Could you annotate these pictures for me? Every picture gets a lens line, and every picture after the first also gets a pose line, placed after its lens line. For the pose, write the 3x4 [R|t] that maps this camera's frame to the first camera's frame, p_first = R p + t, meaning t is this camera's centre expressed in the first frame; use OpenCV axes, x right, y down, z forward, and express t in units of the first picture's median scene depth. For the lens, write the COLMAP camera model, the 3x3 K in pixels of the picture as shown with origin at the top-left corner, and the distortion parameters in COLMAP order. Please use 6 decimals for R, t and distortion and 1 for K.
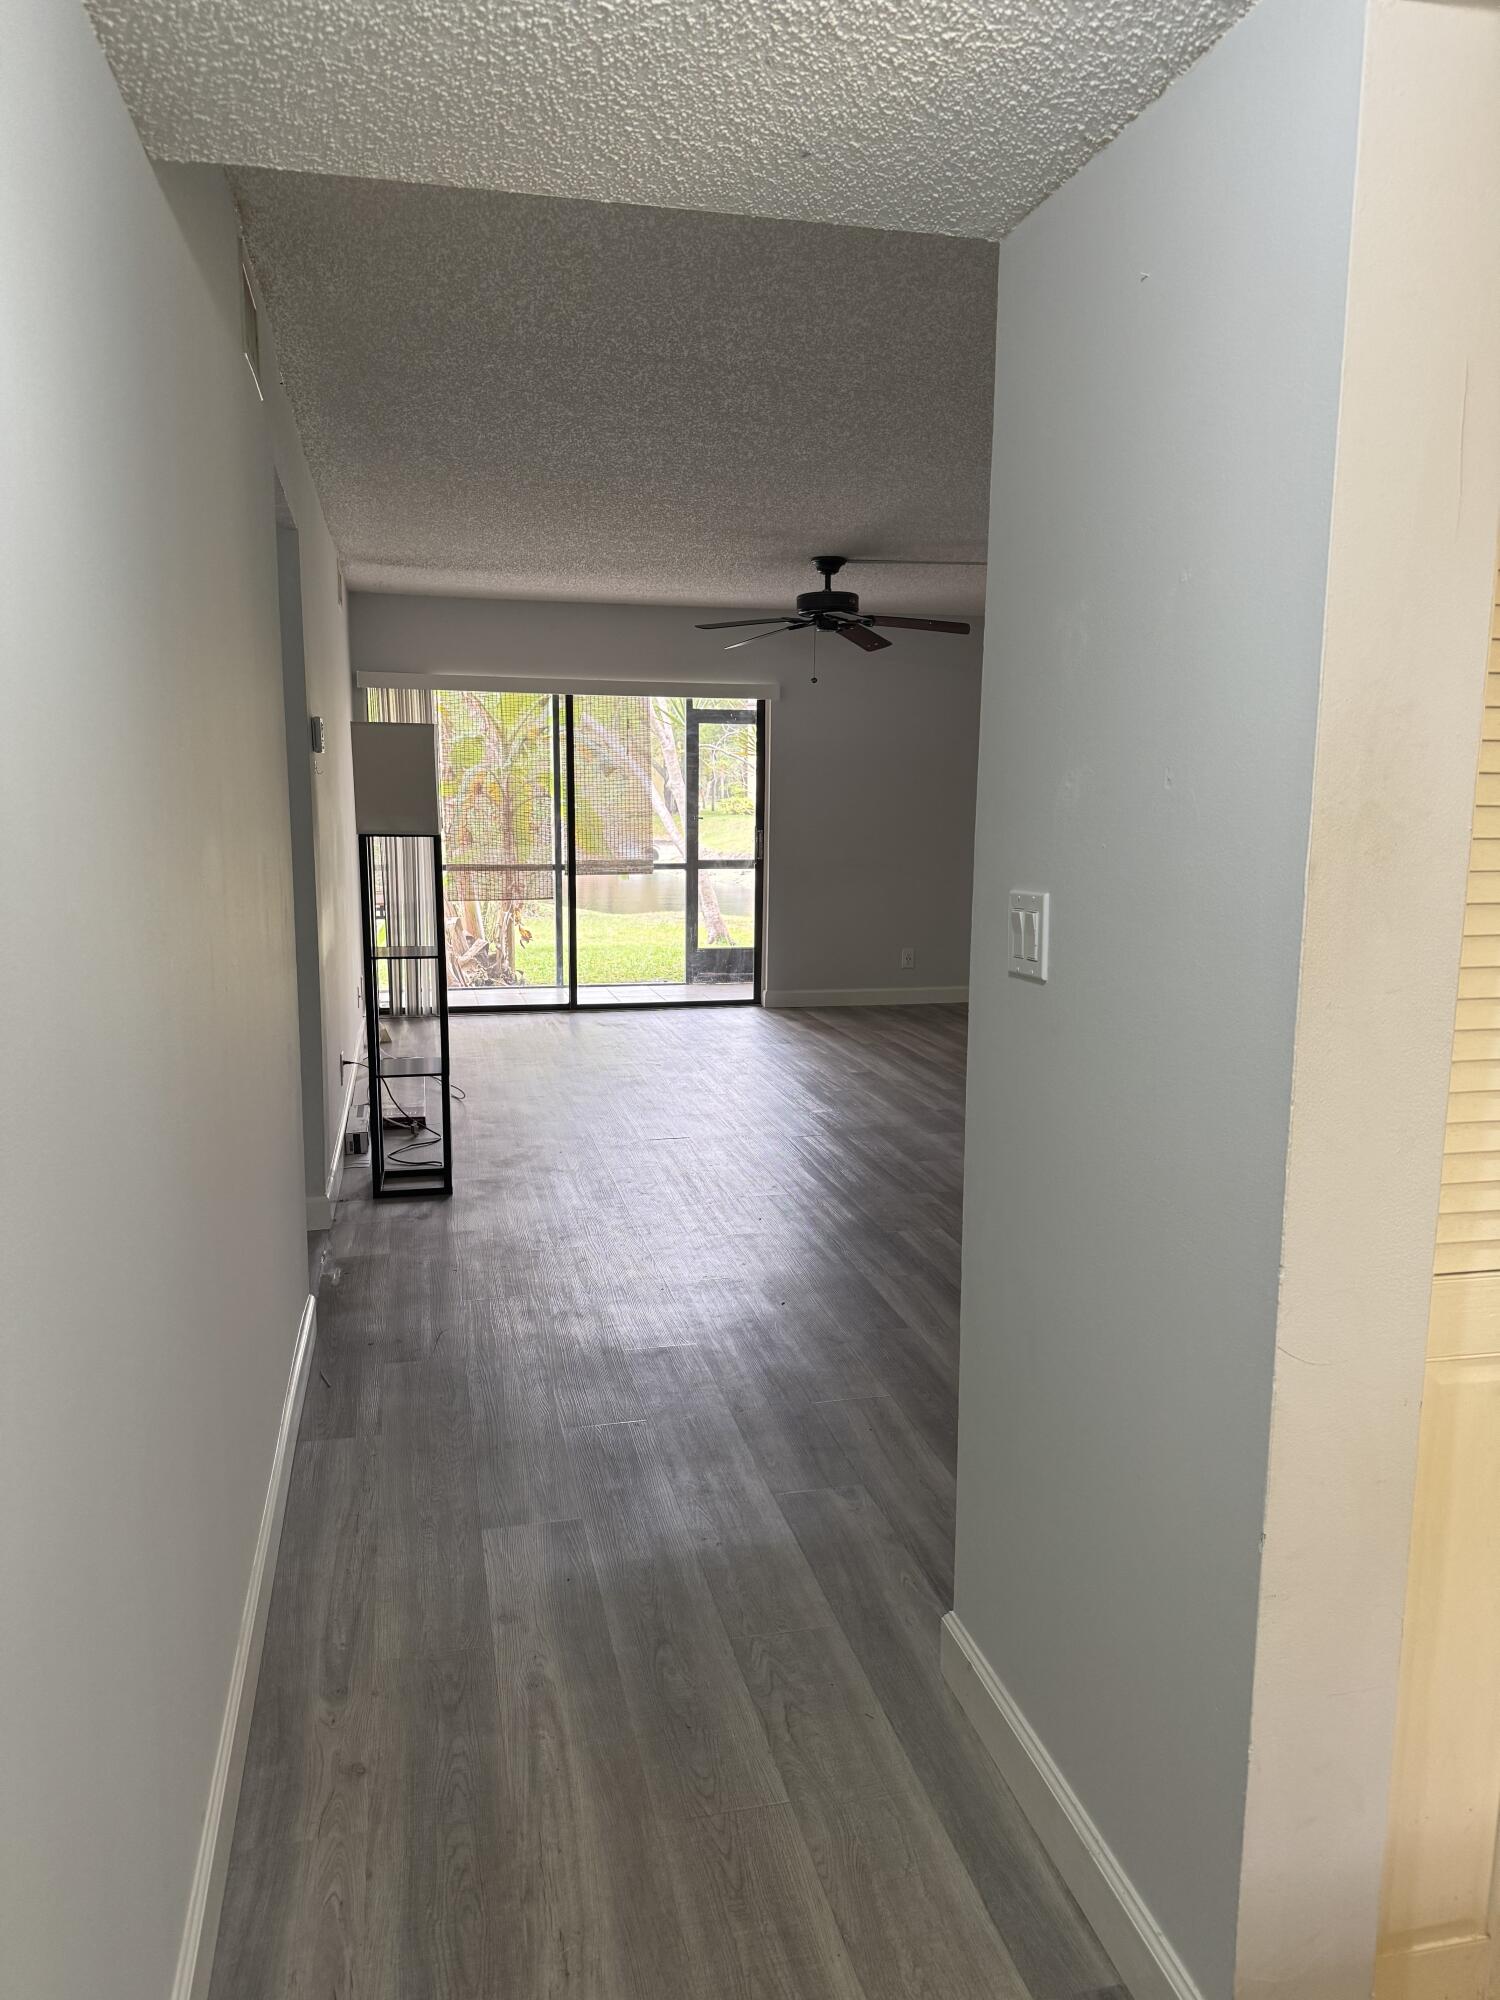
lens RADIAL K [[1395.0, 0, 750.0], [0, 1395.0, 1000.0], [0, 0, 1]] dist [0.070396, -0.126781]
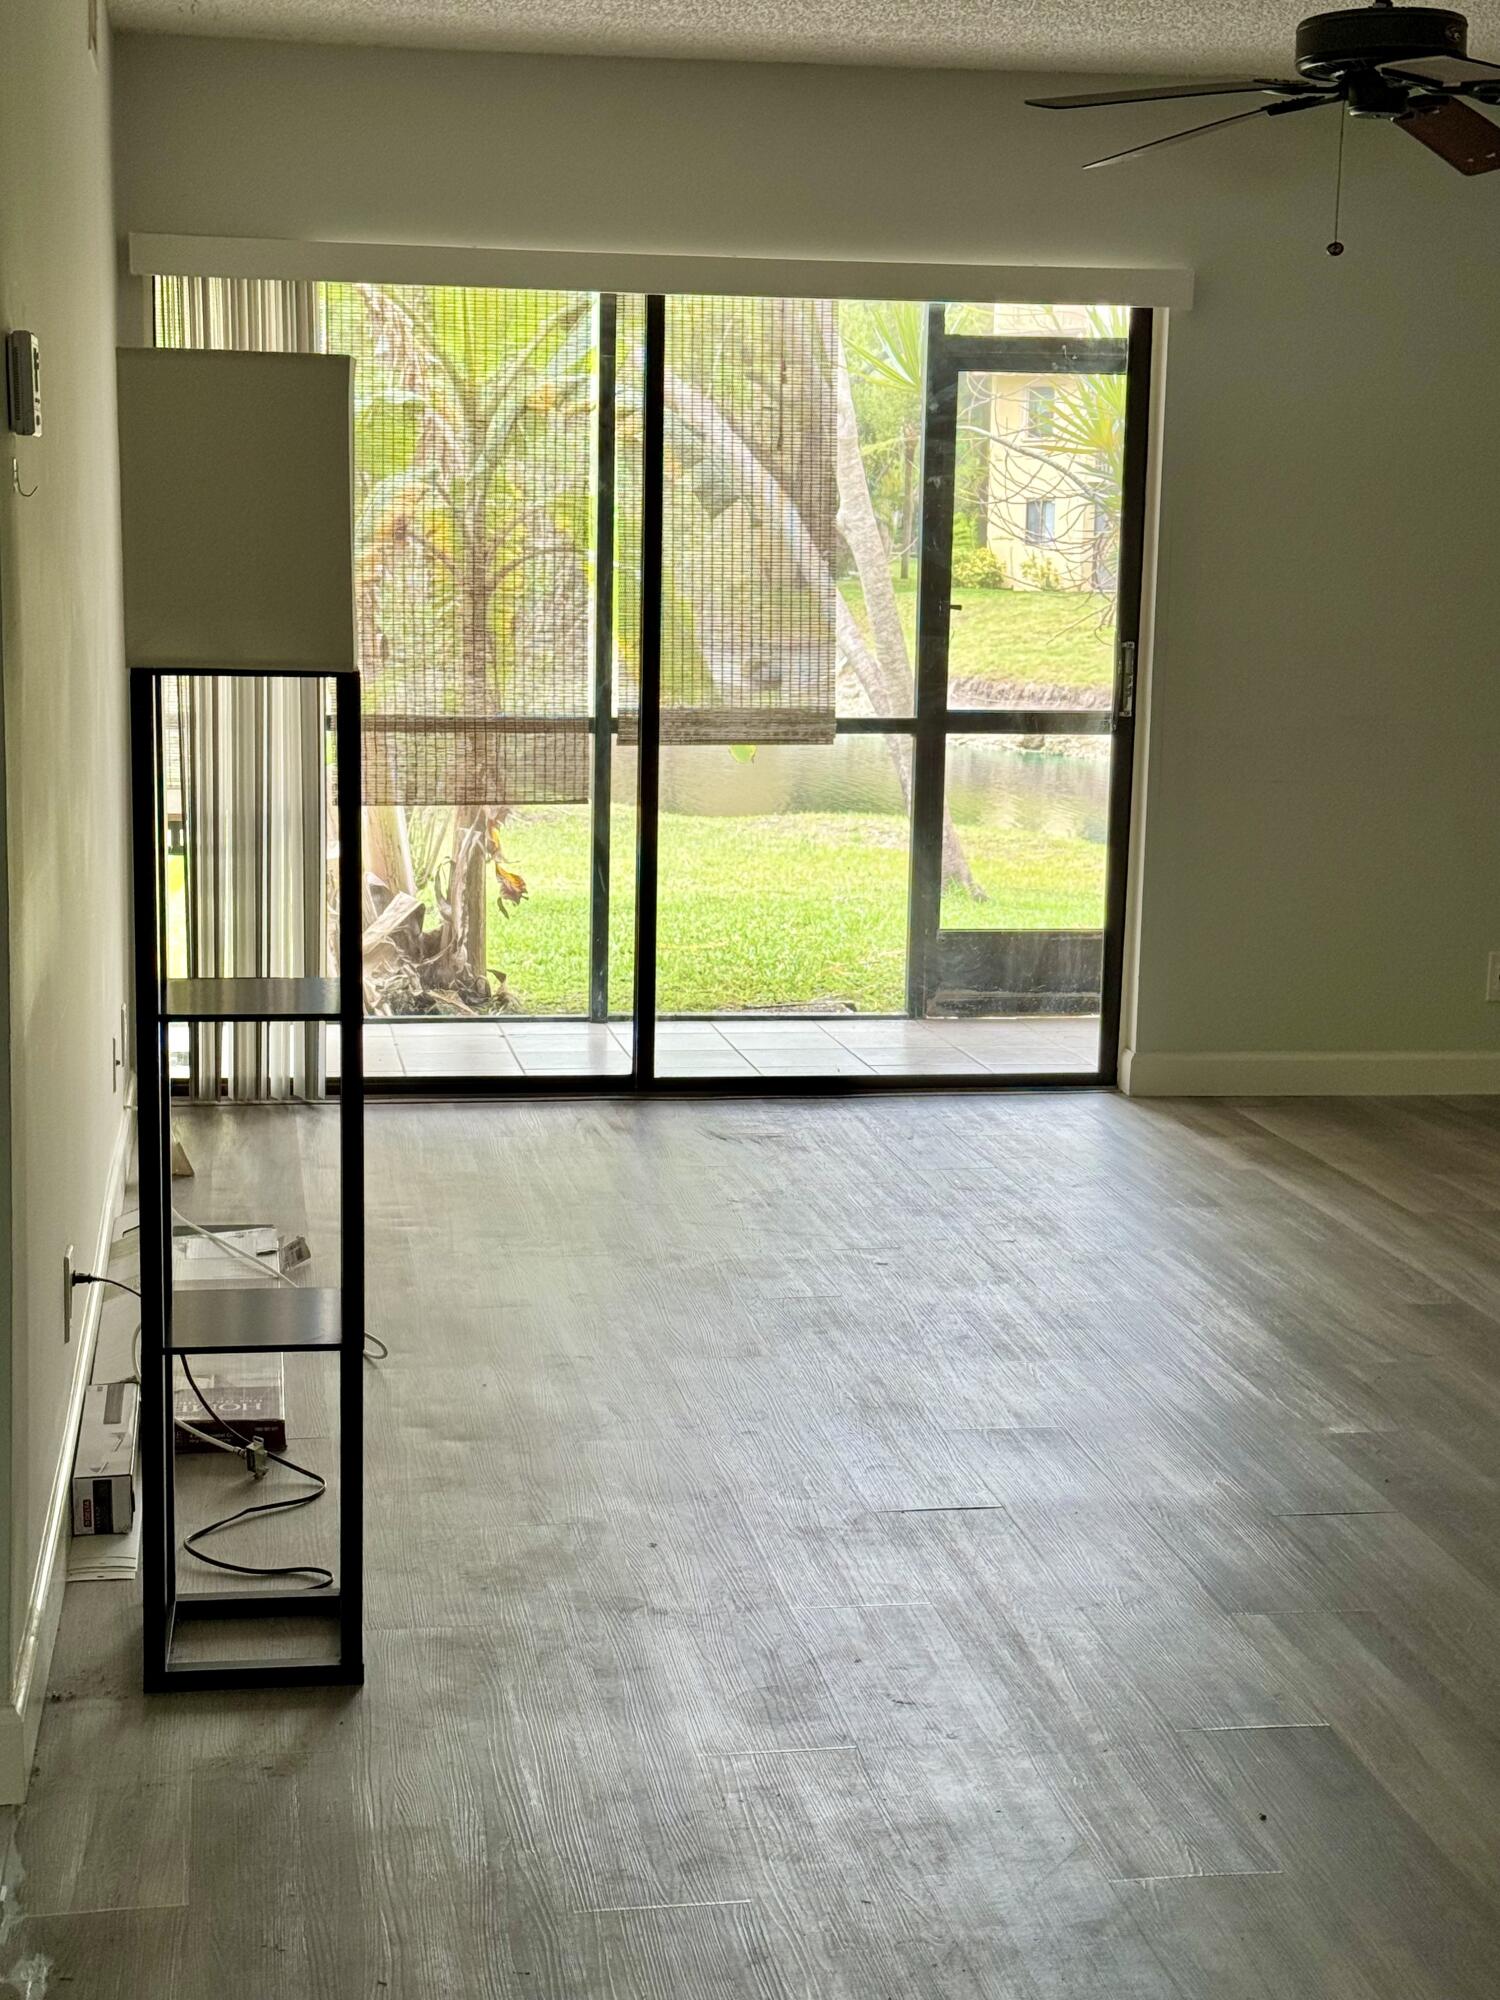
lens RADIAL K [[3134.7, 0, 689.8], [0, 3134.7, 994.0], [0, 0, 1]] dist [0.034394, -0.085973]
pose [[0.995695, 0.022079, -0.090022, -0.057613], [-0.022306, 0.999750, -0.001514, -0.032988], [0.089966, 0.003515, 0.995939, 0.199349]]
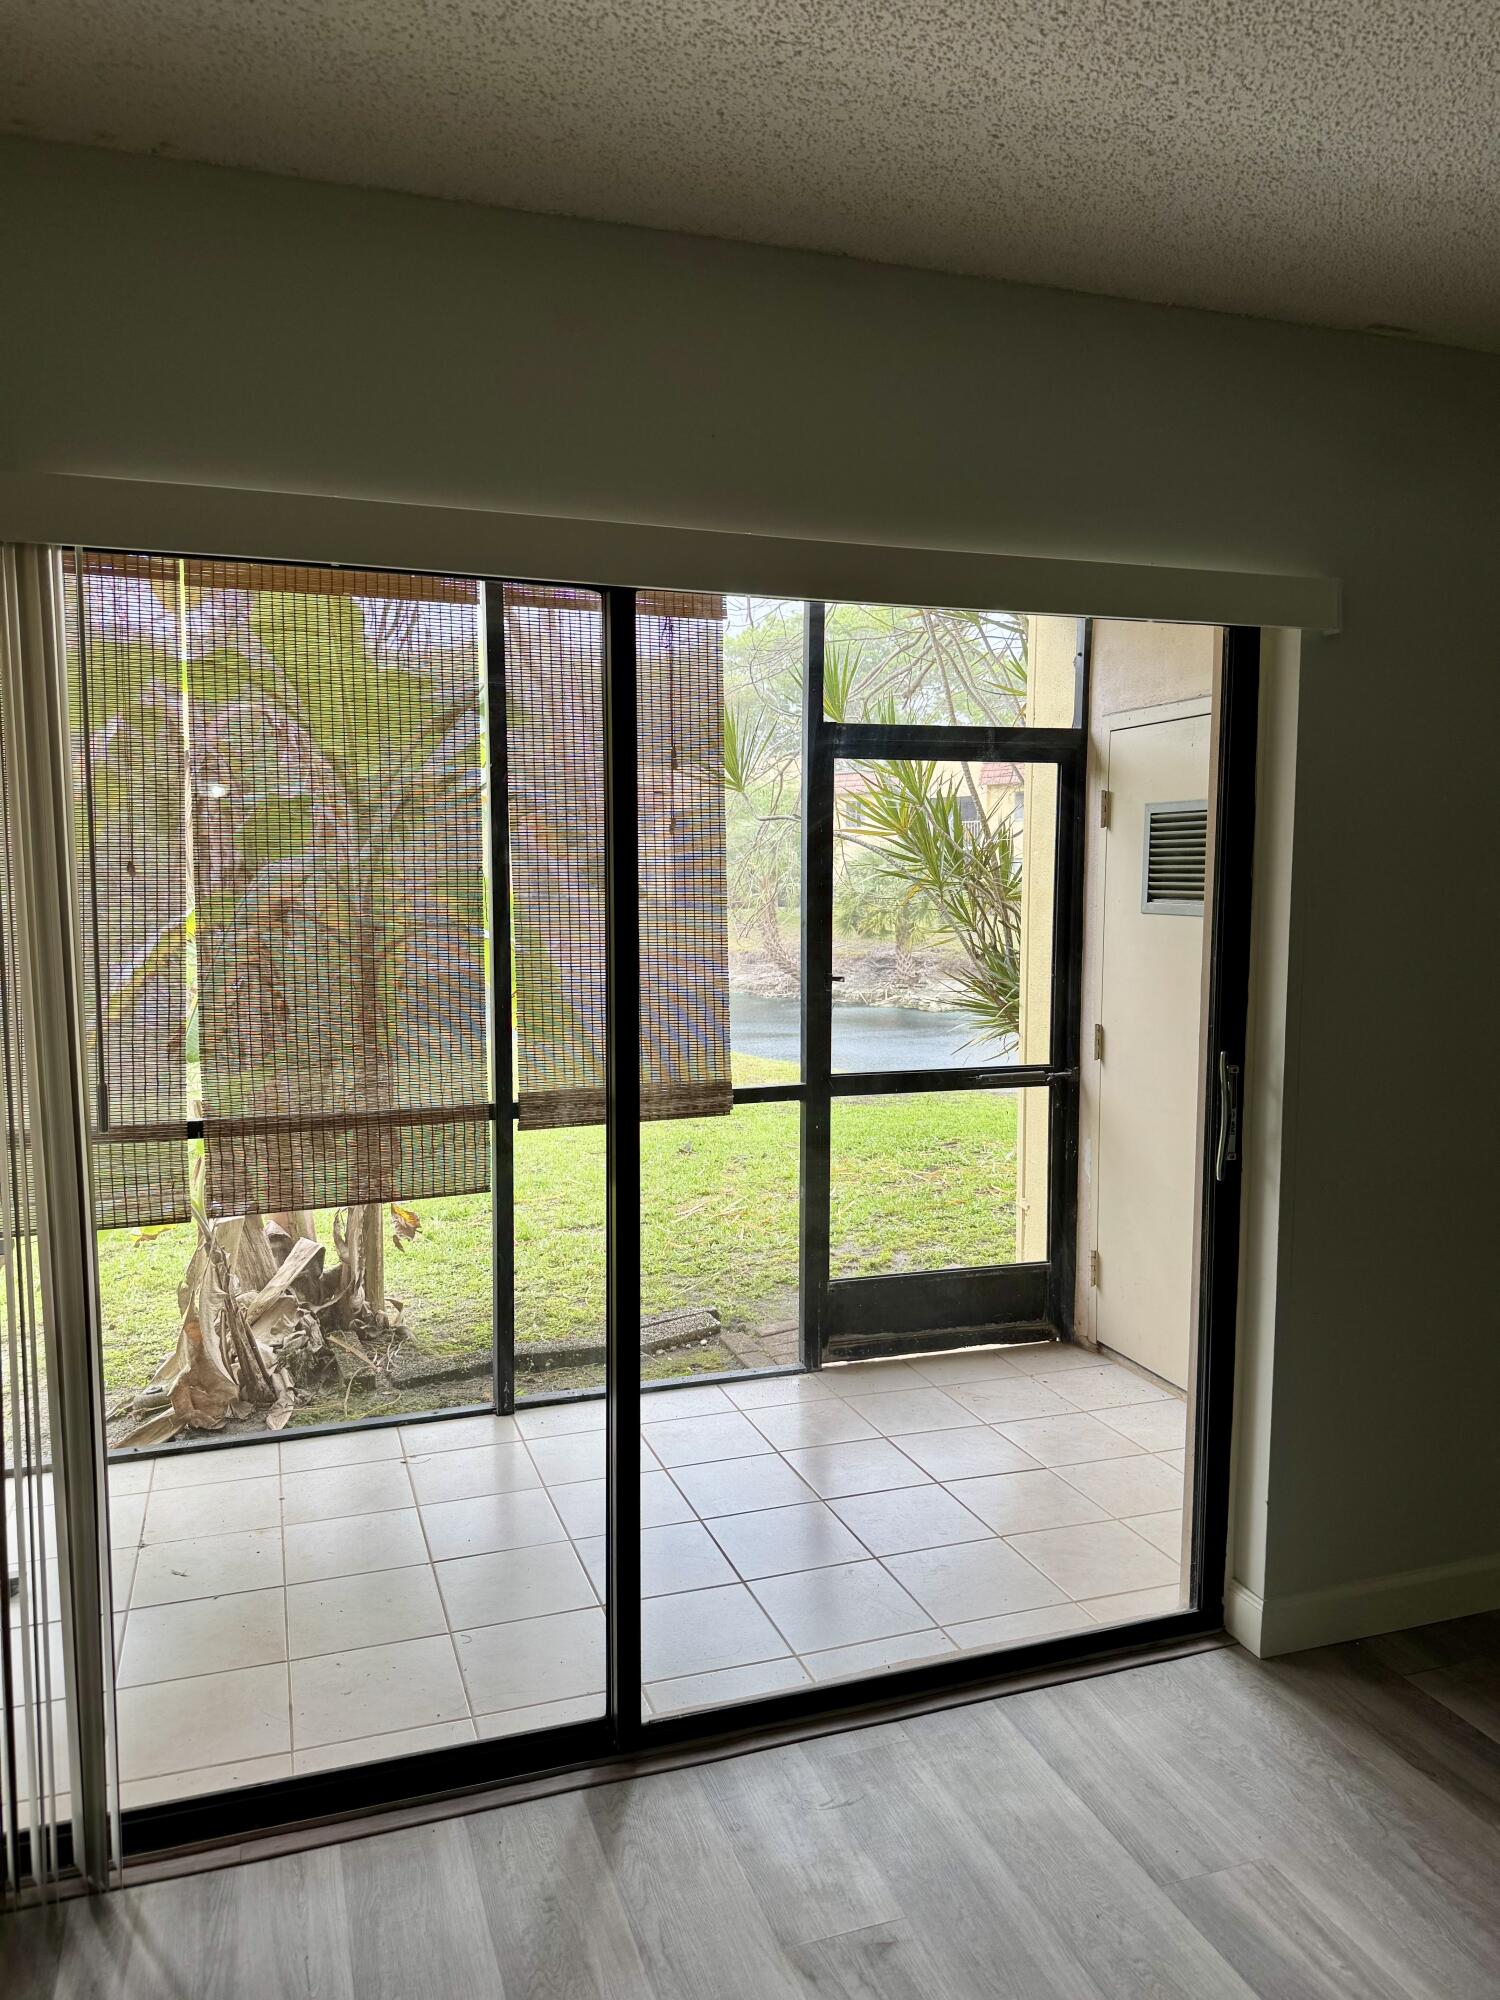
lens RADIAL K [[1395.0, 0, 750.0], [0, 1395.0, 1000.0], [0, 0, 1]] dist [0.070396, -0.126781]
pose [[0.994744, -0.011644, 0.101726, -0.219368], [0.018221, 0.997785, -0.063973, -0.203586], [-0.100756, 0.065490, 0.992753, 1.223407]]
